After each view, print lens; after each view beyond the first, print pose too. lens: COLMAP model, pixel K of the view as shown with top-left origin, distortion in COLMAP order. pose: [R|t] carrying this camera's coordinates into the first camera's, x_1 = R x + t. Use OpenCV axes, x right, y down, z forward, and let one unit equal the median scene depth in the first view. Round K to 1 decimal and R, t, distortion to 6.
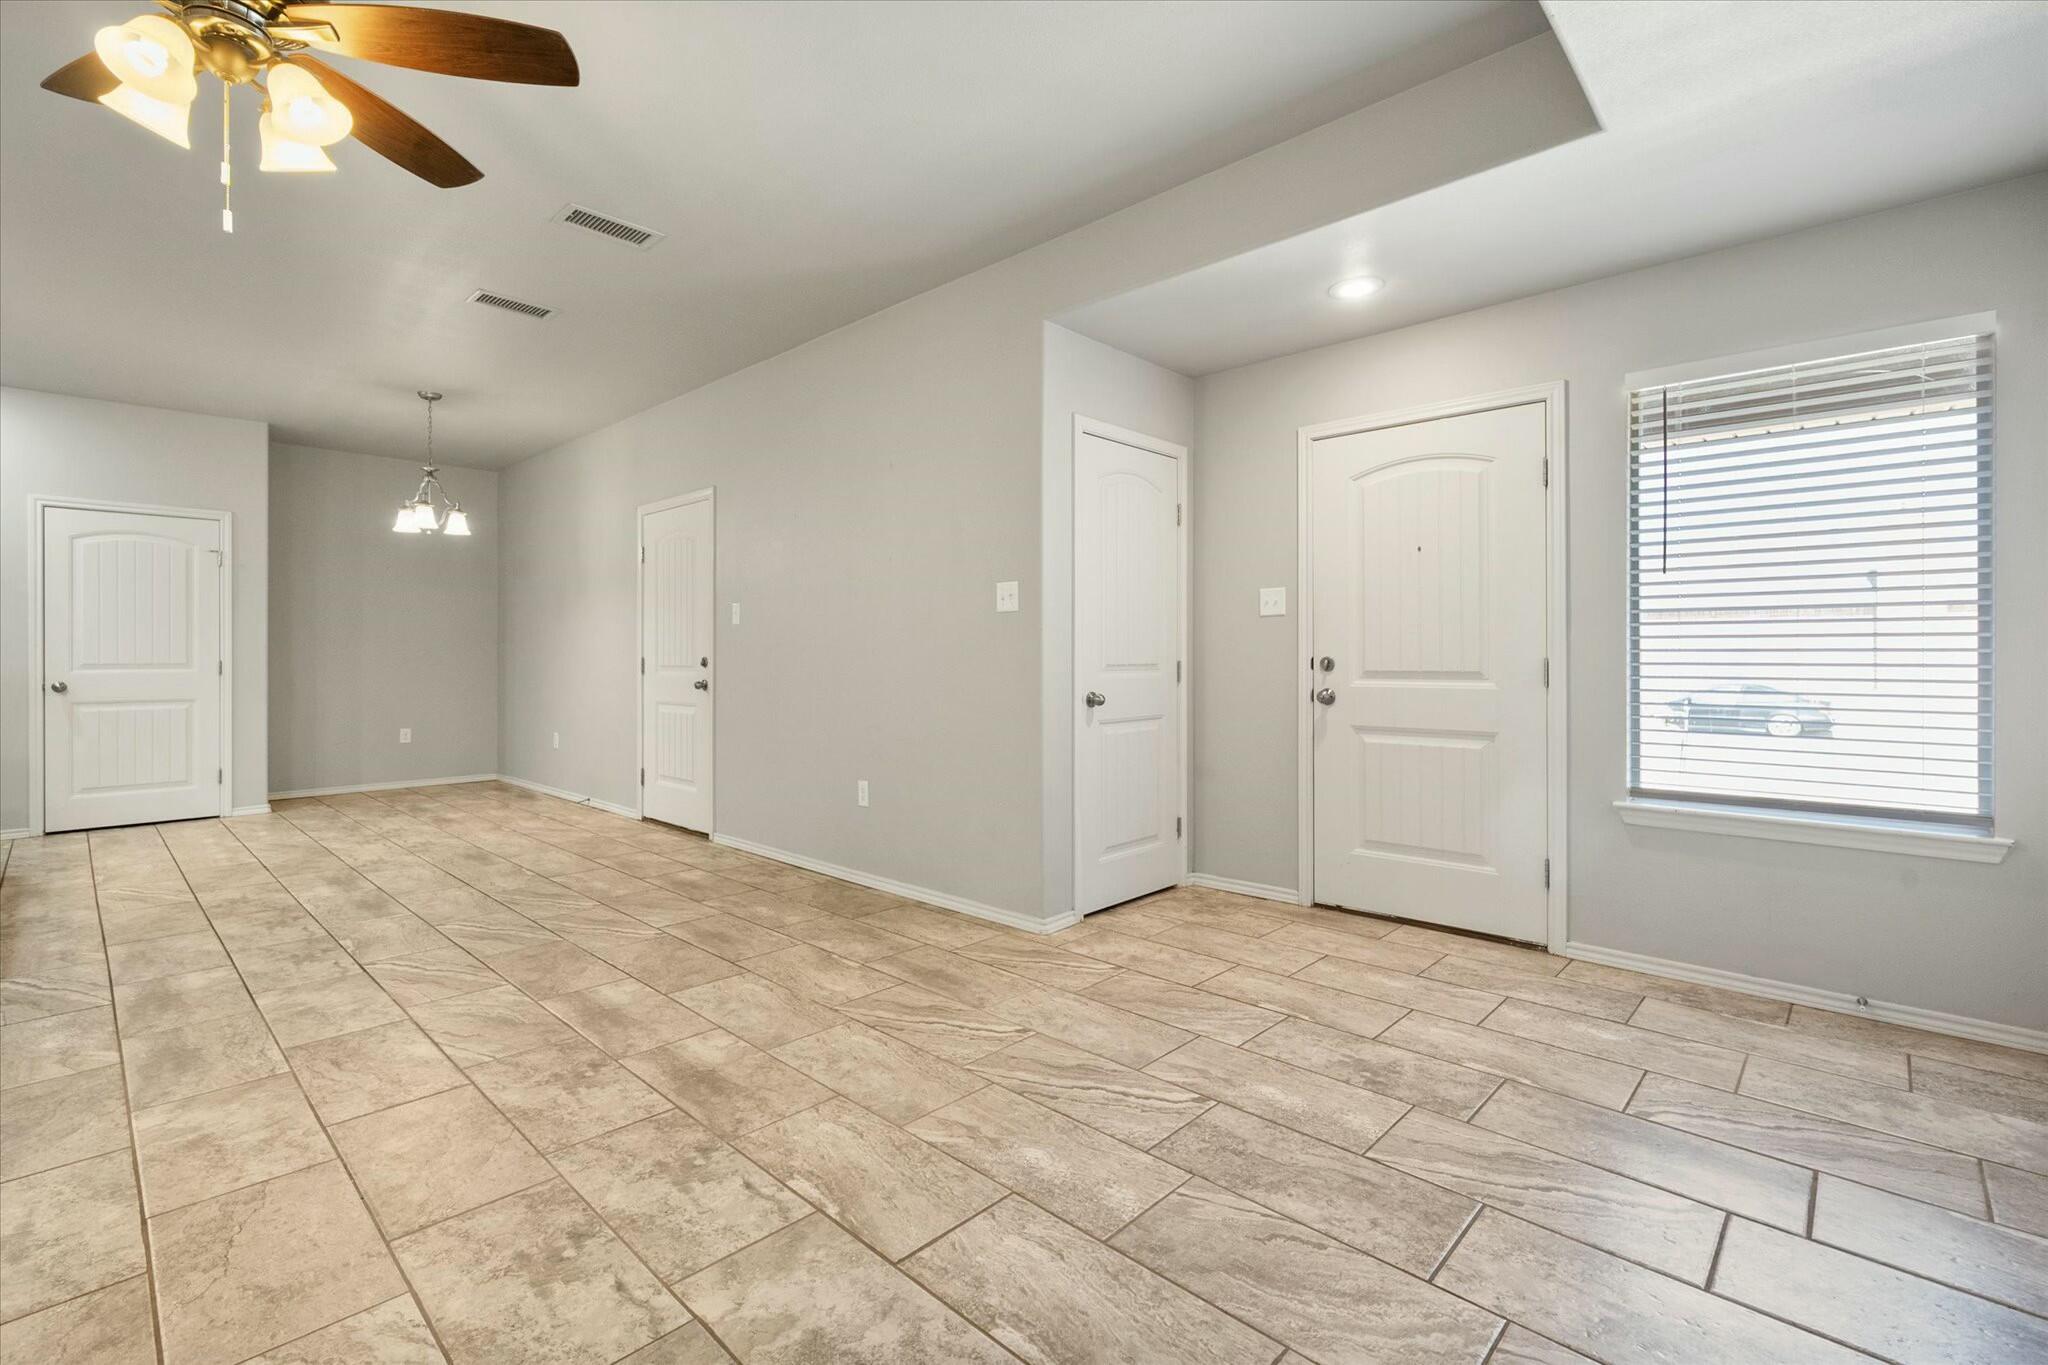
lens RADIAL K [[905.4, 0, 1024.6], [0, 905.4, 653.3], [0, 0, 1]] dist [-0.000080, -0.000439]
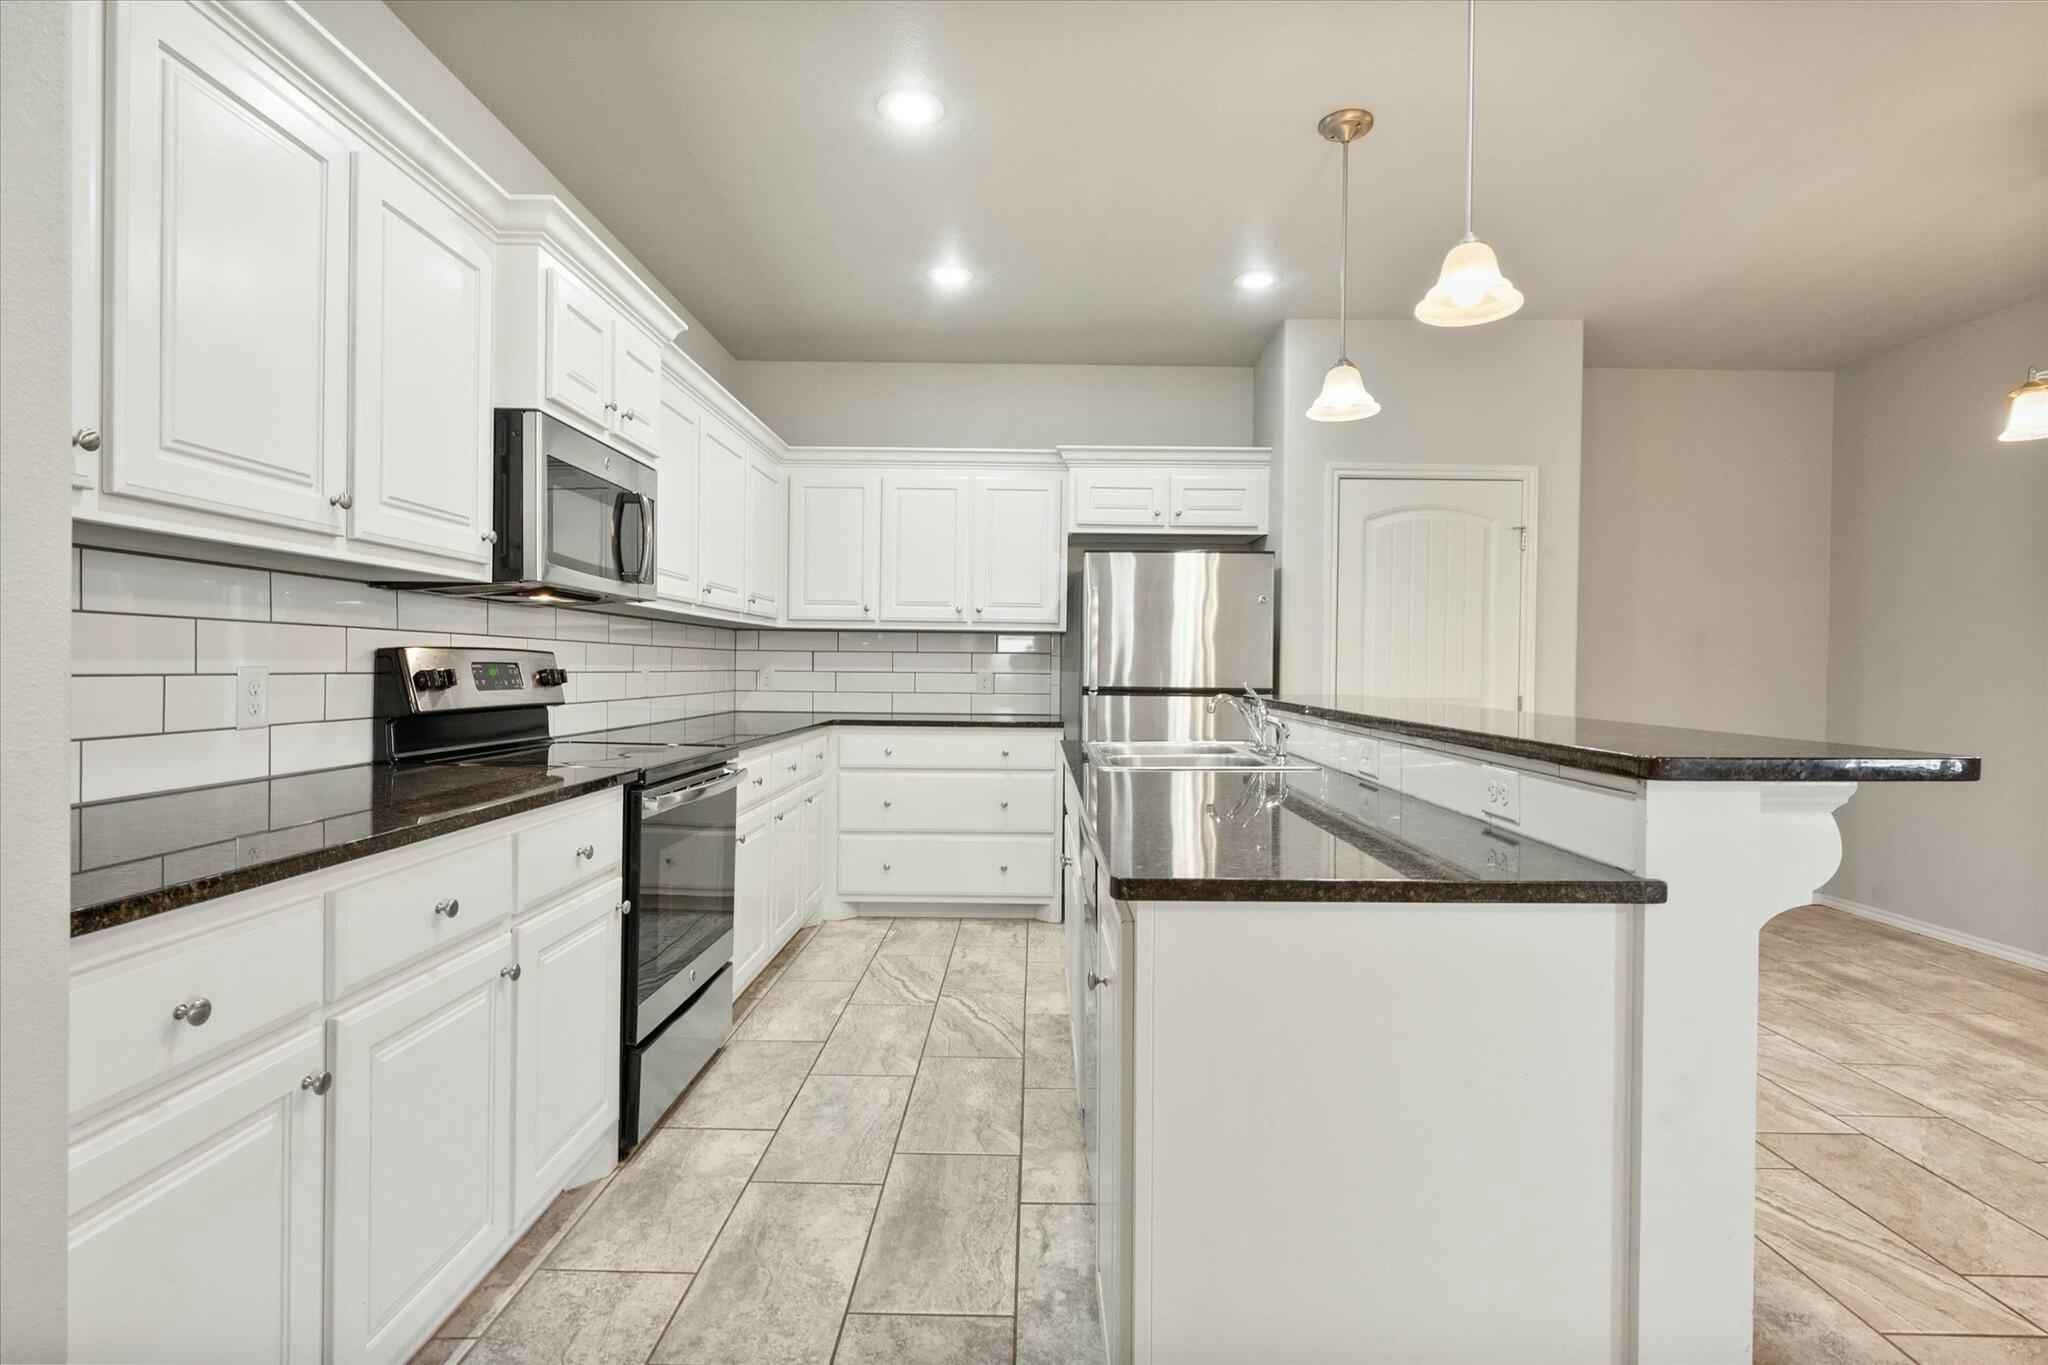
lens RADIAL K [[1013.8, 0, 1026.3], [0, 1013.8, 679.4], [0, 0, 1]] dist [-0.003087, -0.000315]
pose [[0.678143, 0.019964, -0.734659, -1.198001], [-0.011594, 0.999797, 0.016468, -0.022917], [0.734839, -0.002650, 0.678236, 0.489900]]
